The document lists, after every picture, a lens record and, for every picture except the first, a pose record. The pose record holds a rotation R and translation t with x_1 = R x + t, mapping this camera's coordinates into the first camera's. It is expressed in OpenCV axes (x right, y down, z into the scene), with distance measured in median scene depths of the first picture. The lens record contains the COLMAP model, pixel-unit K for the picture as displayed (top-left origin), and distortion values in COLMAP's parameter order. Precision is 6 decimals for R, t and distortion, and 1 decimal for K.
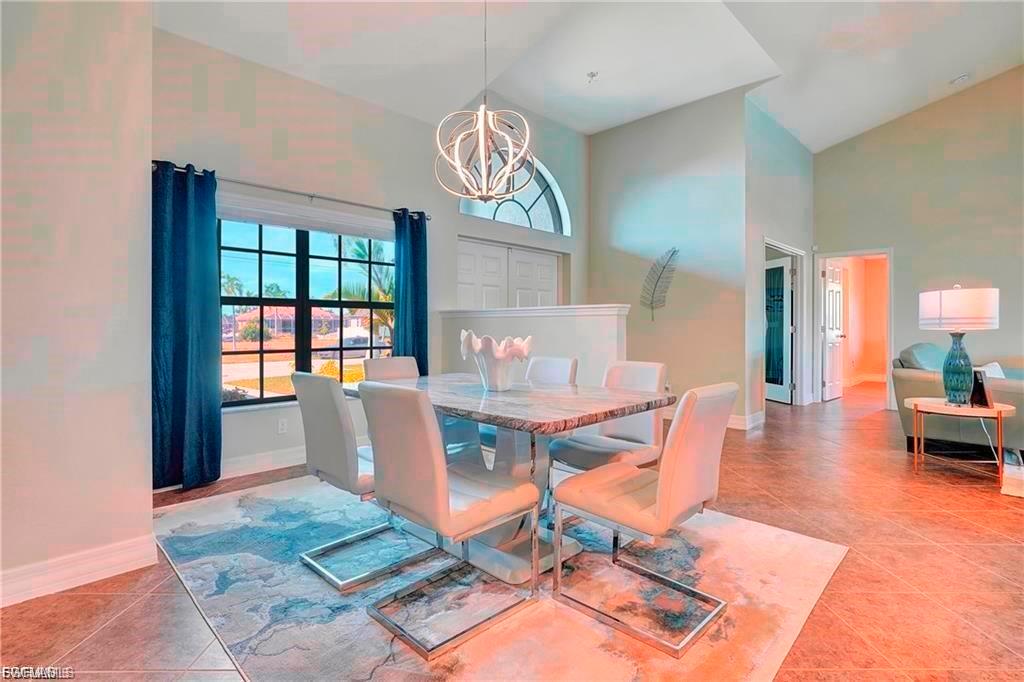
lens RADIAL K [[501.2, 0, 520.7], [0, 501.2, 328.5], [0, 0, 1]] dist [0.002306, 0.001211]
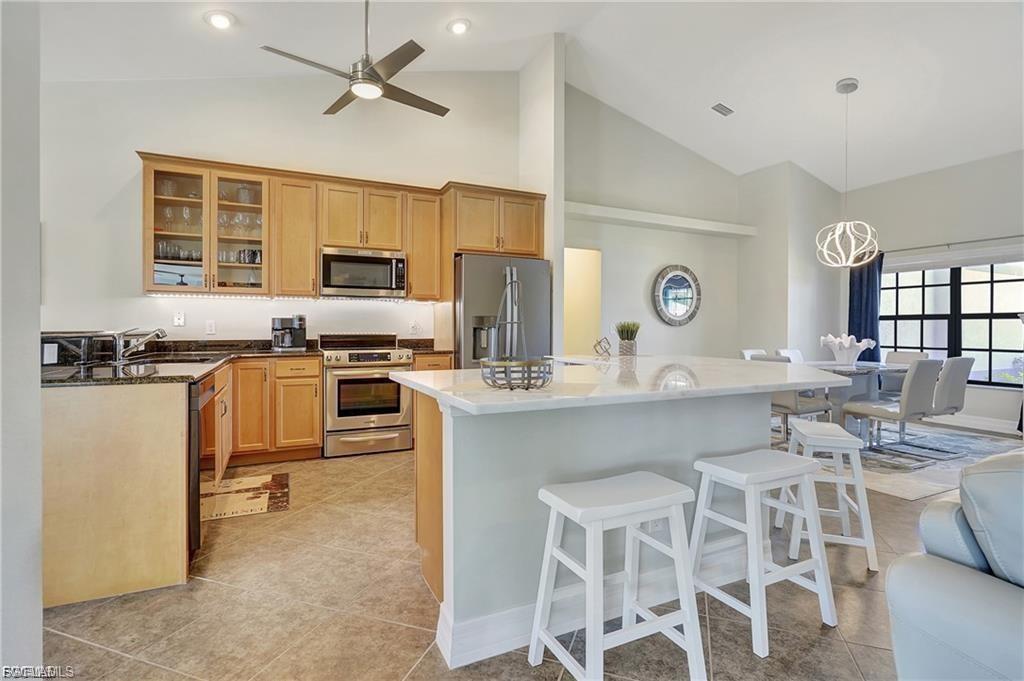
lens RADIAL K [[496.9, 0, 508.7], [0, 496.9, 328.5], [0, 0, 1]] dist [0.000611, 0.000573]
pose [[-0.357990, -0.003472, -0.933719, 1.381777], [-0.013088, 0.999914, 0.001299, -0.000885], [0.933634, 0.012685, -0.358005, 0.300013]]
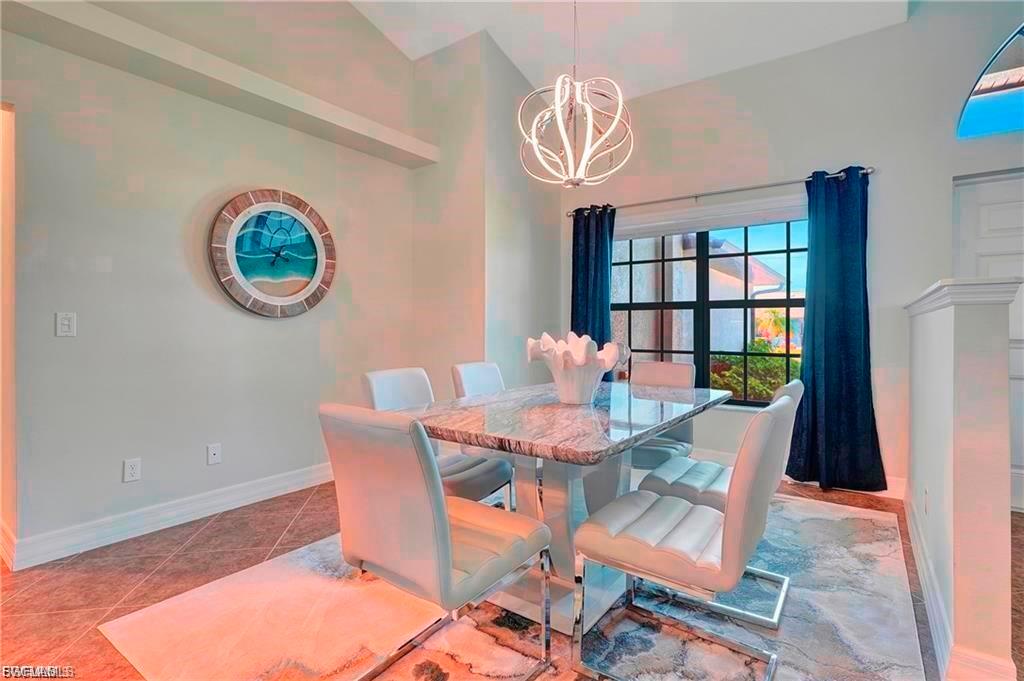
lens RADIAL K [[501.2, 0, 520.7], [0, 501.2, 328.0], [0, 0, 1]] dist [0.002306, 0.001211]
pose [[0.149220, -0.001715, -0.988803, 0.491116], [-0.006966, 0.999972, -0.002785, 0.000334], [0.988779, 0.007304, 0.149204, 0.492420]]
